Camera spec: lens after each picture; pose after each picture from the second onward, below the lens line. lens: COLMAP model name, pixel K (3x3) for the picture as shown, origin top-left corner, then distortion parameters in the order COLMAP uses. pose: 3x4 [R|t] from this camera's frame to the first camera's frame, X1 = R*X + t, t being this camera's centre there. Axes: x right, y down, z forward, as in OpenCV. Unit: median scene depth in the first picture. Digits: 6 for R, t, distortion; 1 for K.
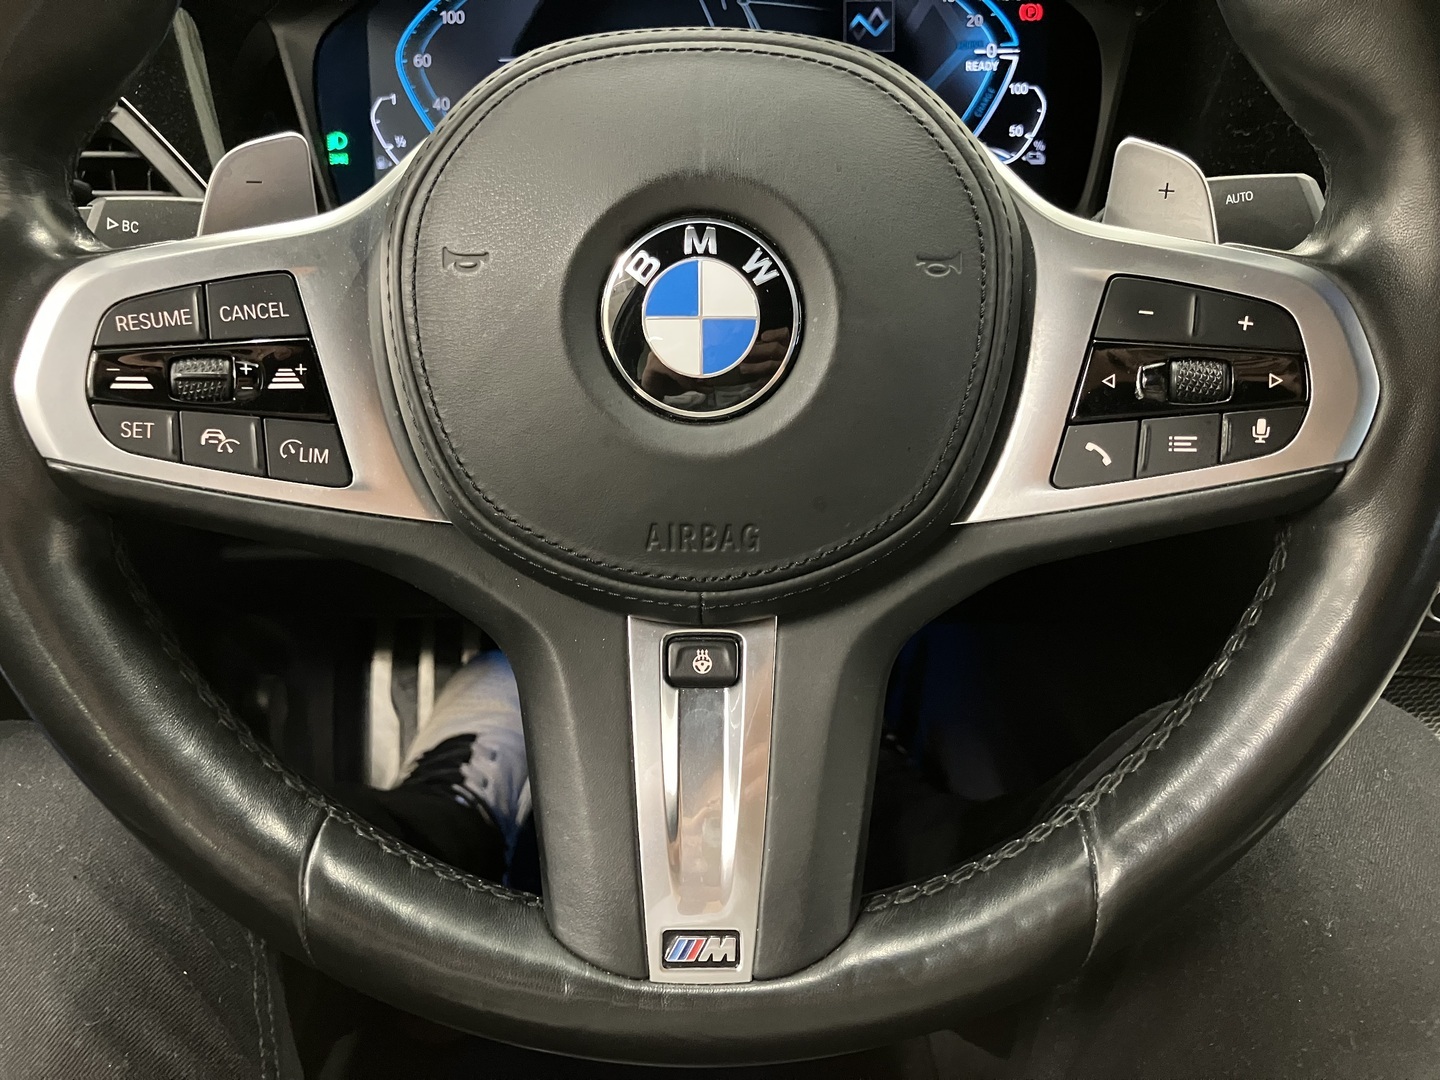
lens RADIAL K [[1218.9, 0, 720.0], [0, 1218.9, 540.0], [0, 0, 1]] dist [-0.021336, 0.084302]
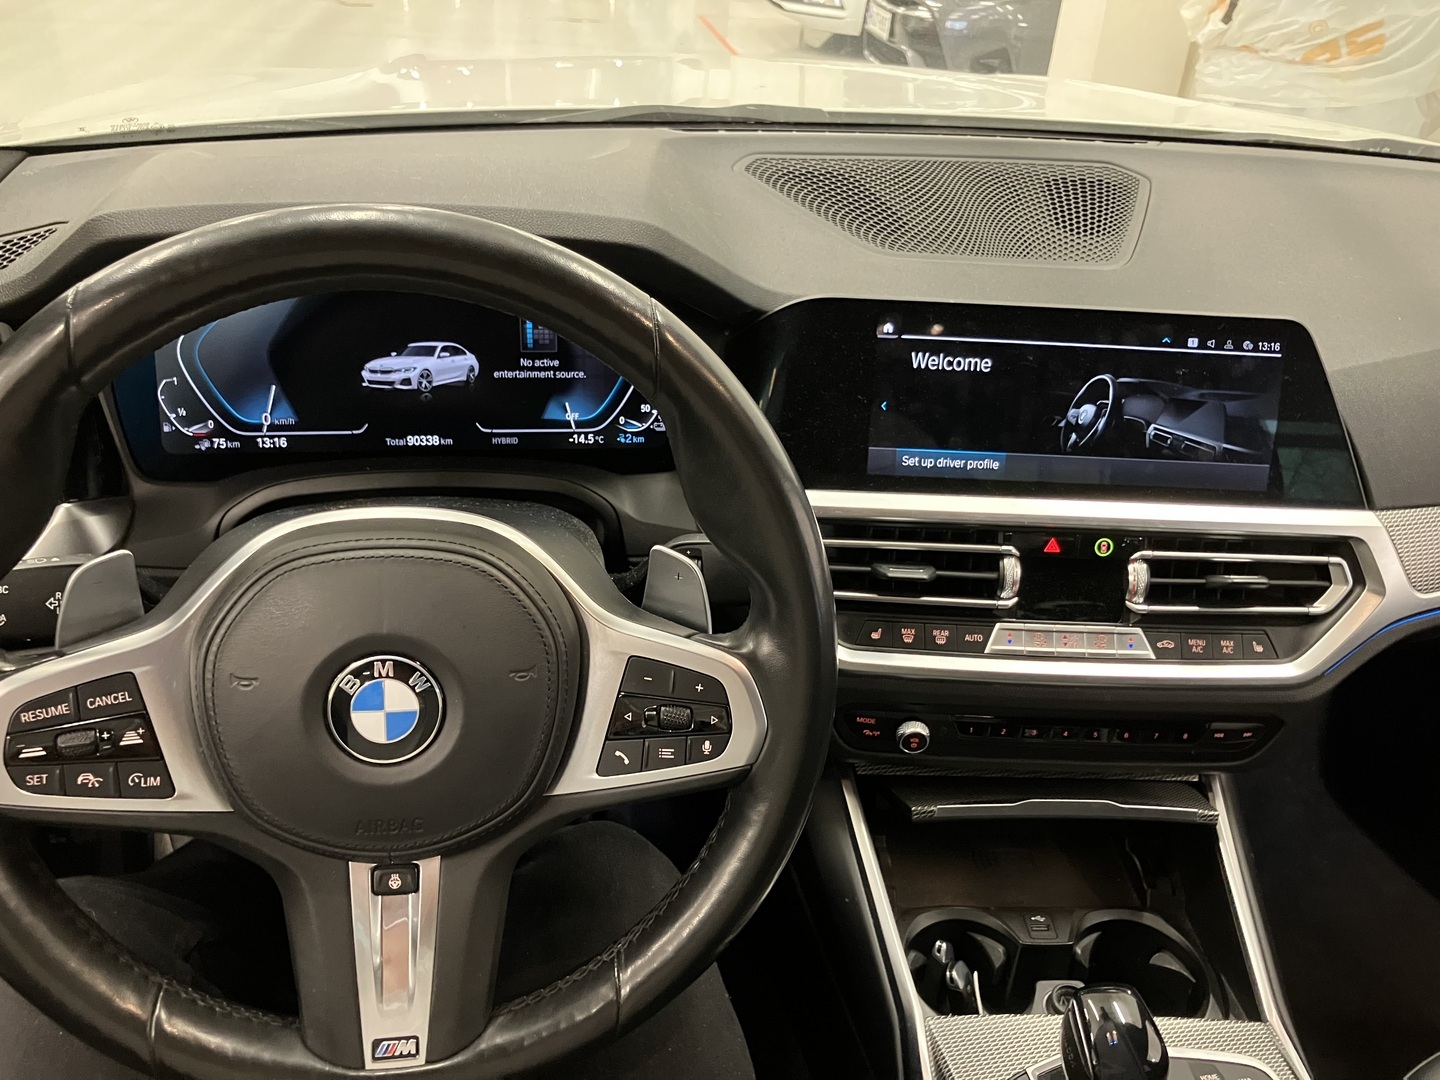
lens RADIAL K [[1218.9, 0, 720.0], [0, 1218.9, 540.0], [0, 0, 1]] dist [-0.021336, 0.084302]
pose [[0.984476, -0.012372, 0.175084, 0.145758], [0.000909, 0.997859, 0.065397, -0.506460], [-0.175518, -0.064223, 0.982379, -0.753117]]
